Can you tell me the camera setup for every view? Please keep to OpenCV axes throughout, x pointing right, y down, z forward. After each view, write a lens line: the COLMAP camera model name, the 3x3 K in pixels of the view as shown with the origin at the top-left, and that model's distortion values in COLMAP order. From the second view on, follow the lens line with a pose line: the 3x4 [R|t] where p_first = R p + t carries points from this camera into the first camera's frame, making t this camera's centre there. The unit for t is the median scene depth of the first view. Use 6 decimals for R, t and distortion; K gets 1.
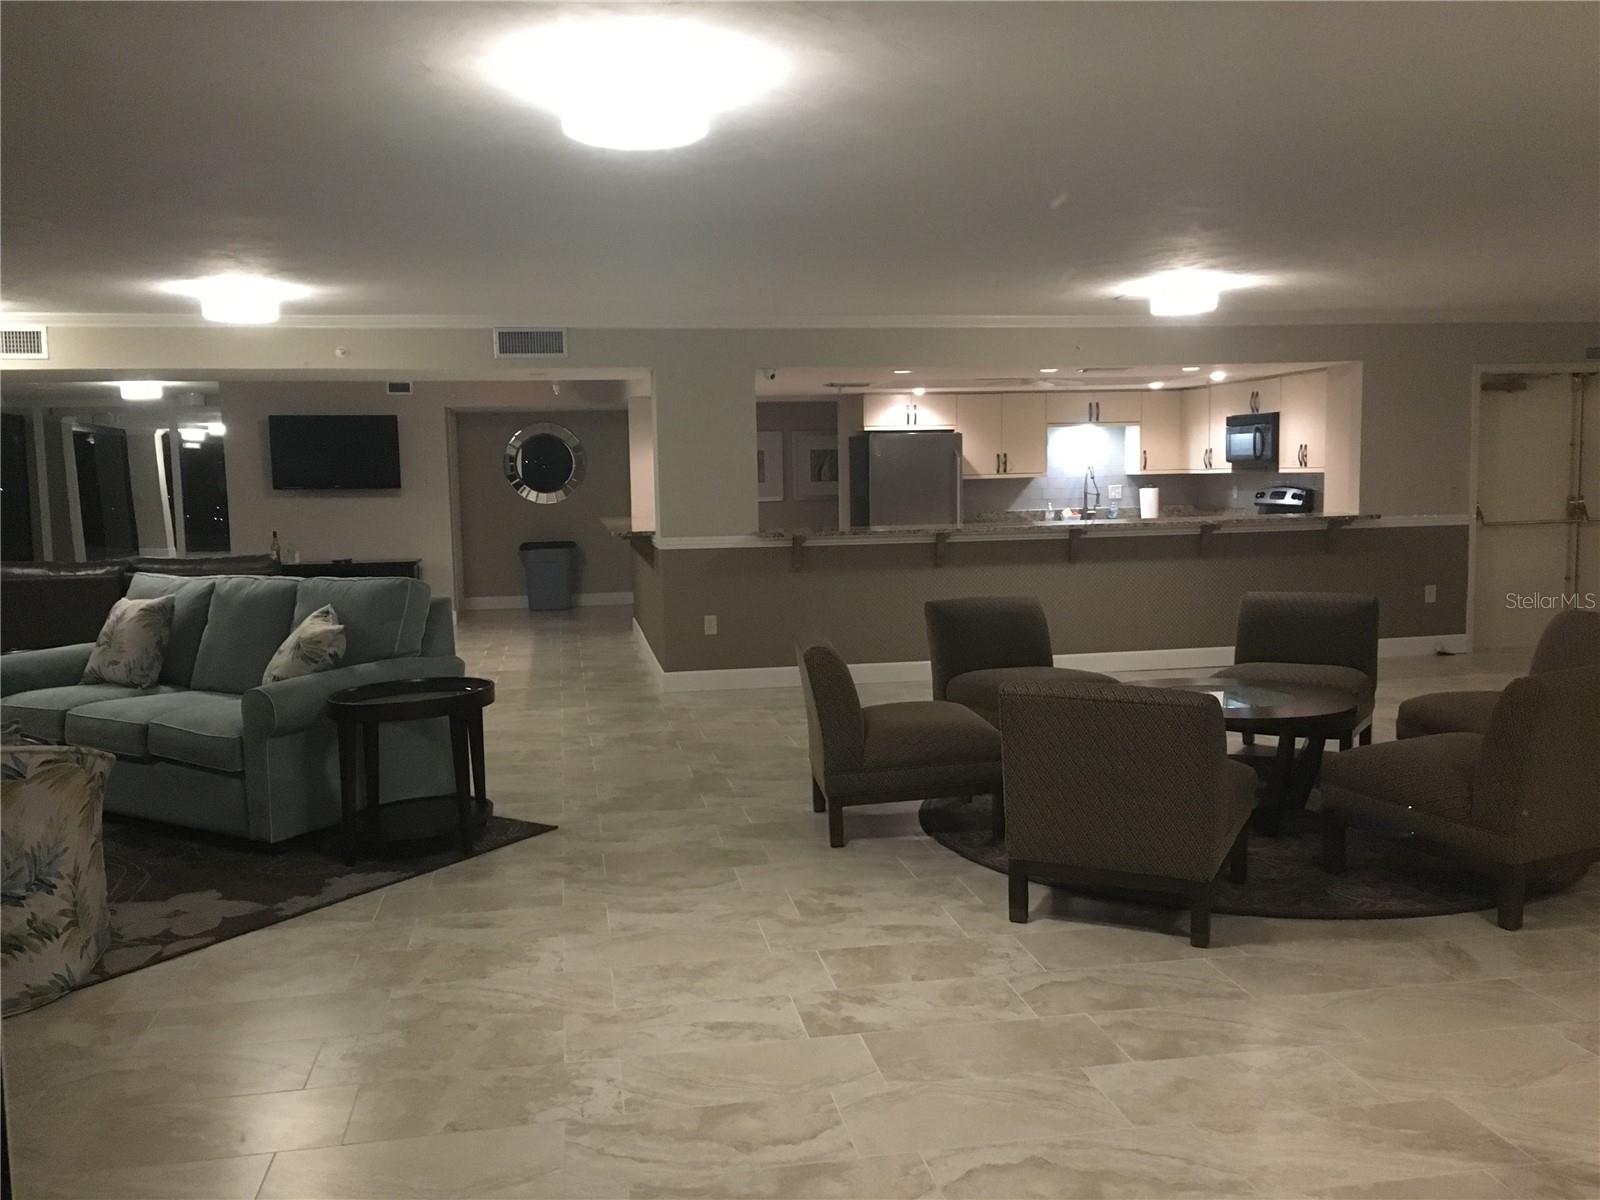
lens RADIAL K [[1318.2, 0, 800.0], [0, 1318.2, 600.0], [0, 0, 1]] dist [0.060878, -0.060318]
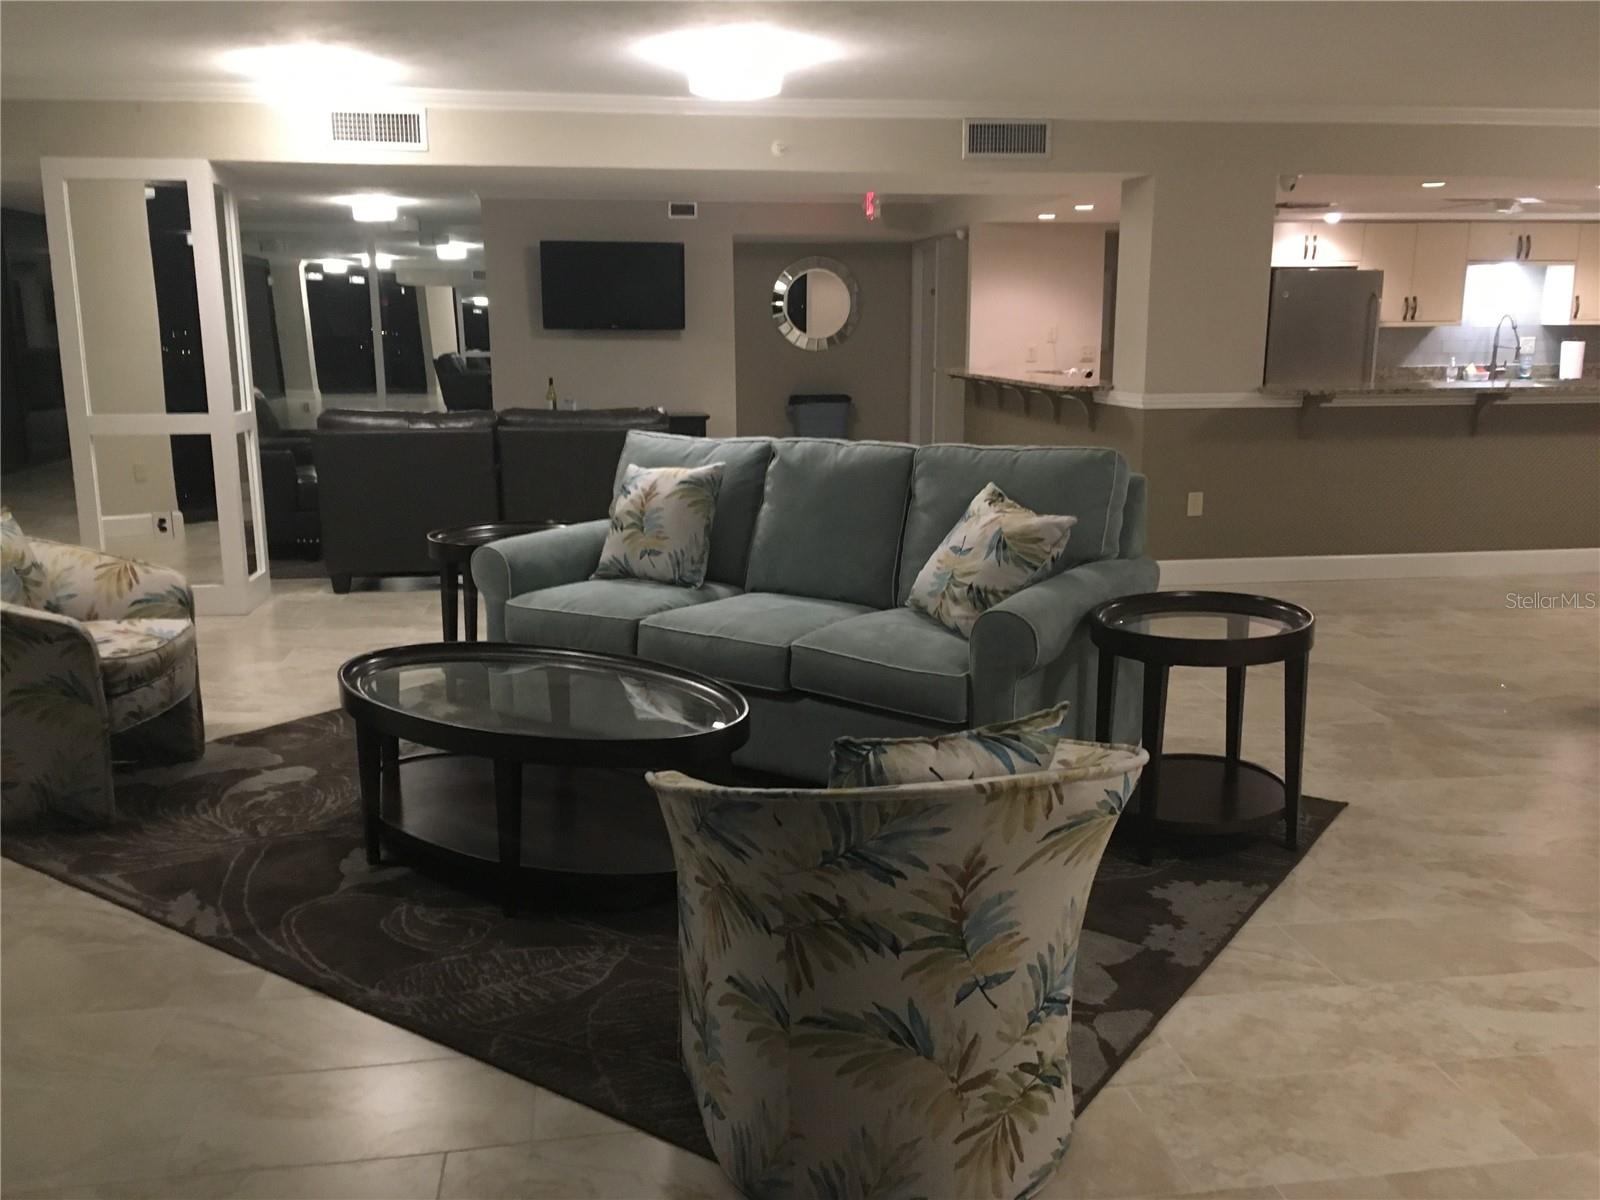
lens RADIAL K [[1318.2, 0, 800.0], [0, 1318.2, 600.0], [0, 0, 1]] dist [0.060878, -0.060318]
pose [[0.999386, 0.022520, -0.026834, -0.286126], [-0.019468, 0.993852, 0.108992, -0.006386], [0.029124, -0.108402, 0.993680, 0.179731]]
